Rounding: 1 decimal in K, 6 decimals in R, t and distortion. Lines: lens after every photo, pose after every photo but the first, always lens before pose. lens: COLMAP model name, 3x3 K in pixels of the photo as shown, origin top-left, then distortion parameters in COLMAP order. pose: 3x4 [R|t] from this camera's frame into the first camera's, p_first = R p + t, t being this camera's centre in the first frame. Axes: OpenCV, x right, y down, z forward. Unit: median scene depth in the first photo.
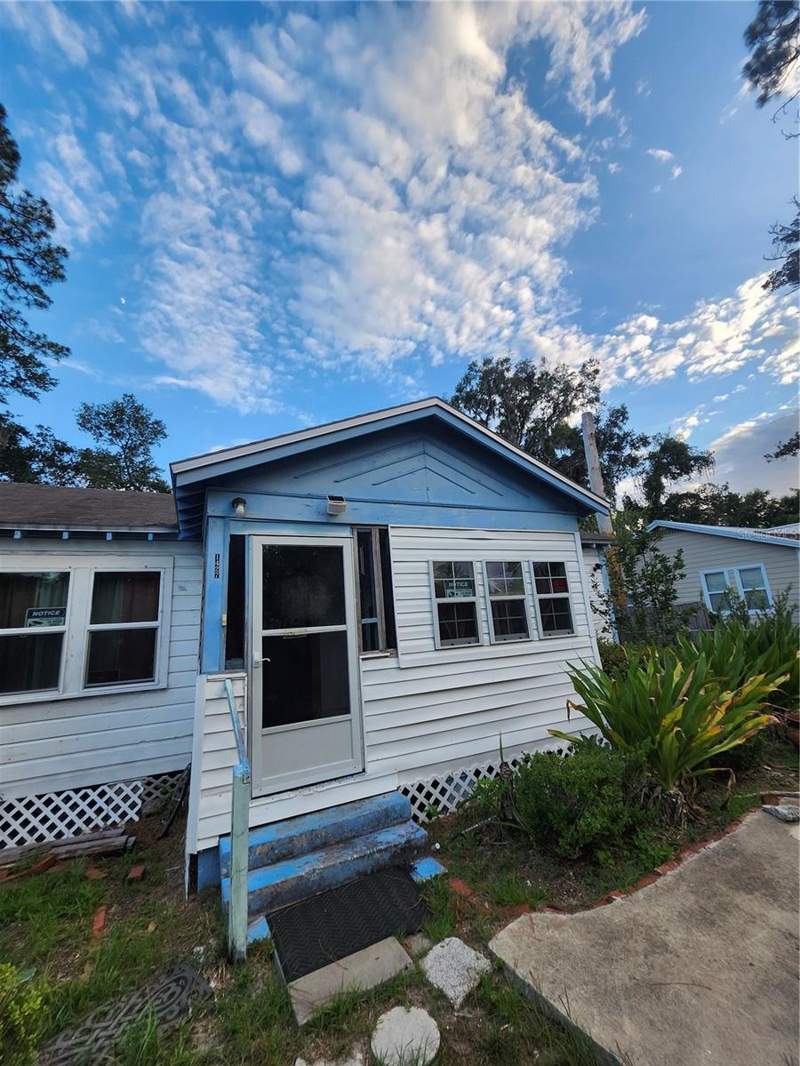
lens RADIAL K [[420.7, 0, 400.5], [0, 420.7, 529.9], [0, 0, 1]] dist [-0.001408, -0.000051]
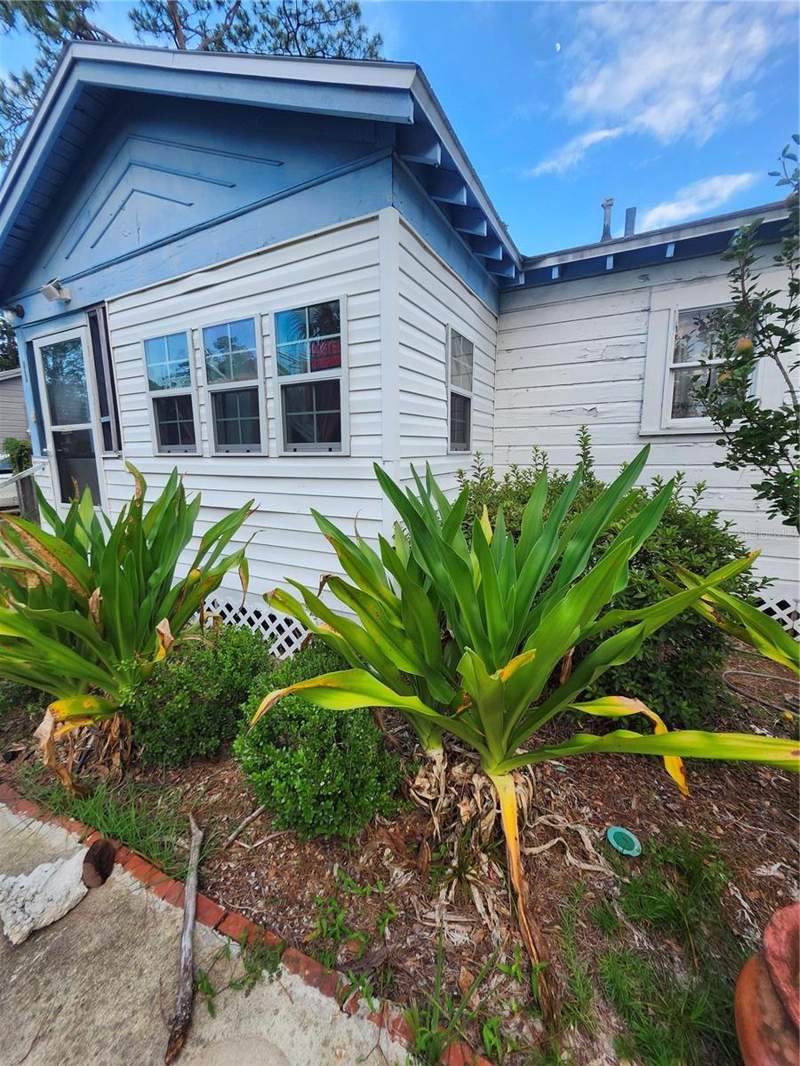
lens RADIAL K [[421.9, 0, 387.0], [0, 421.9, 531.0], [0, 0, 1]] dist [-0.000684, -0.000030]
pose [[0.594708, 0.208197, -0.776515, 1.022047], [0.142418, 0.923325, 0.356633, 0.188436], [0.791226, -0.322683, 0.519458, 0.873008]]
